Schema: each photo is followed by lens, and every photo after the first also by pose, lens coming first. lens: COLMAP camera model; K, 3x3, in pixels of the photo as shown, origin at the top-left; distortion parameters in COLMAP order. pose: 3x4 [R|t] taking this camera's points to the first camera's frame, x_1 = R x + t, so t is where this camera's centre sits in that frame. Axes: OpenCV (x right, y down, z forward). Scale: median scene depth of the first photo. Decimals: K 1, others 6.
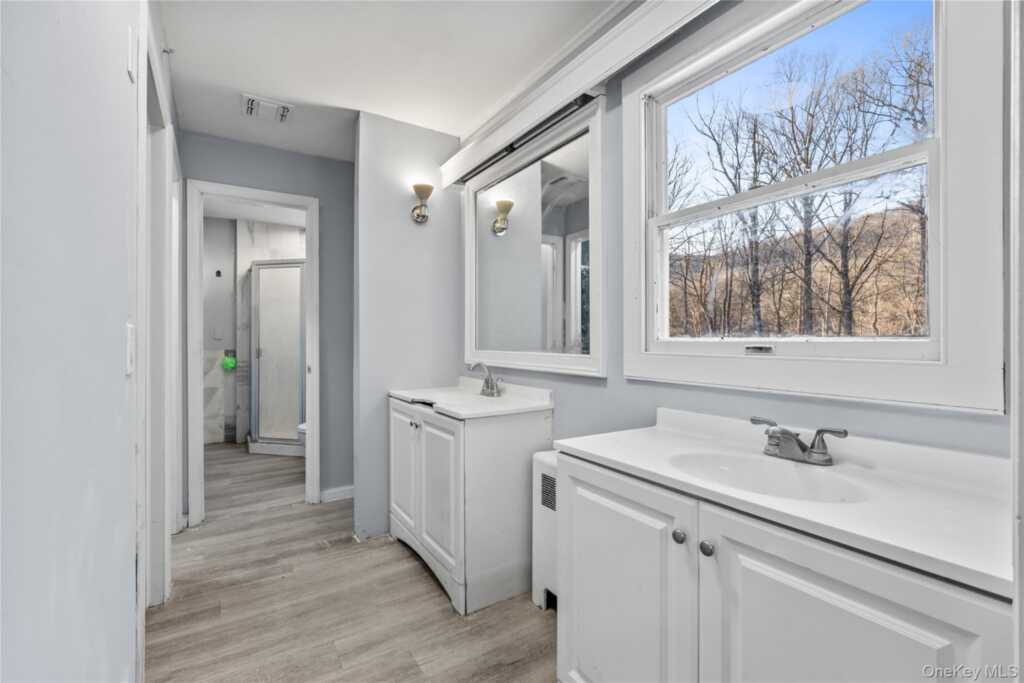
lens RADIAL K [[463.6, 0, 514.9], [0, 463.6, 338.2], [0, 0, 1]] dist [-0.005437, 0.003390]
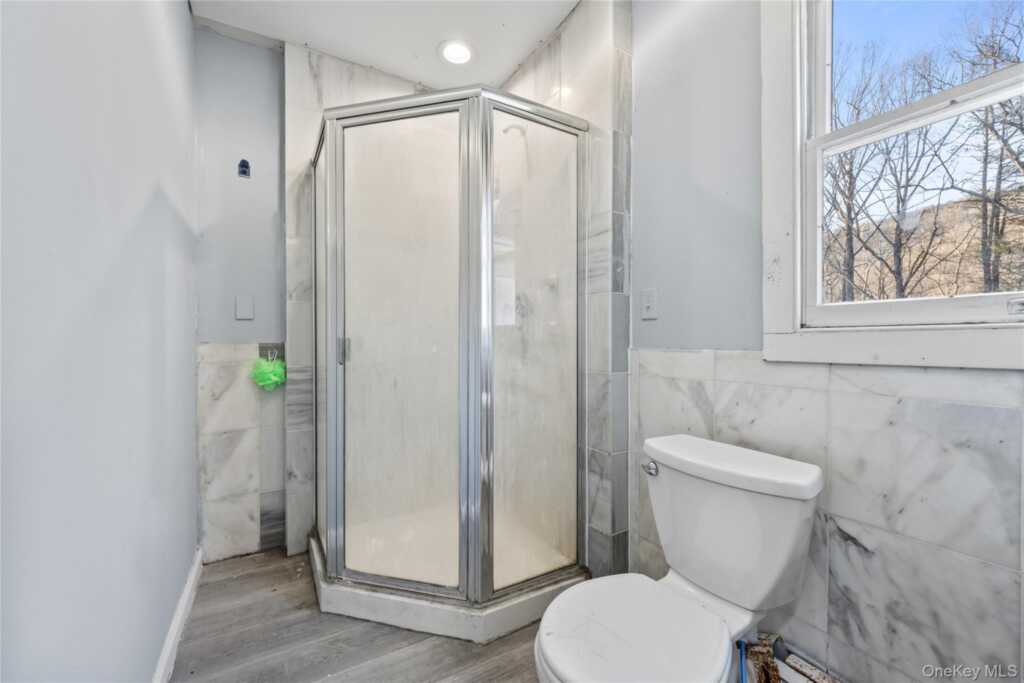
lens RADIAL K [[403.9, 0, 508.4], [0, 403.9, 344.6], [0, 0, 1]] dist [0.002310, 0.000146]
pose [[0.999413, 0.001924, -0.034213, -0.376216], [-0.001481, 0.999915, 0.012976, 0.021029], [0.034235, -0.012918, 0.999330, 0.622294]]
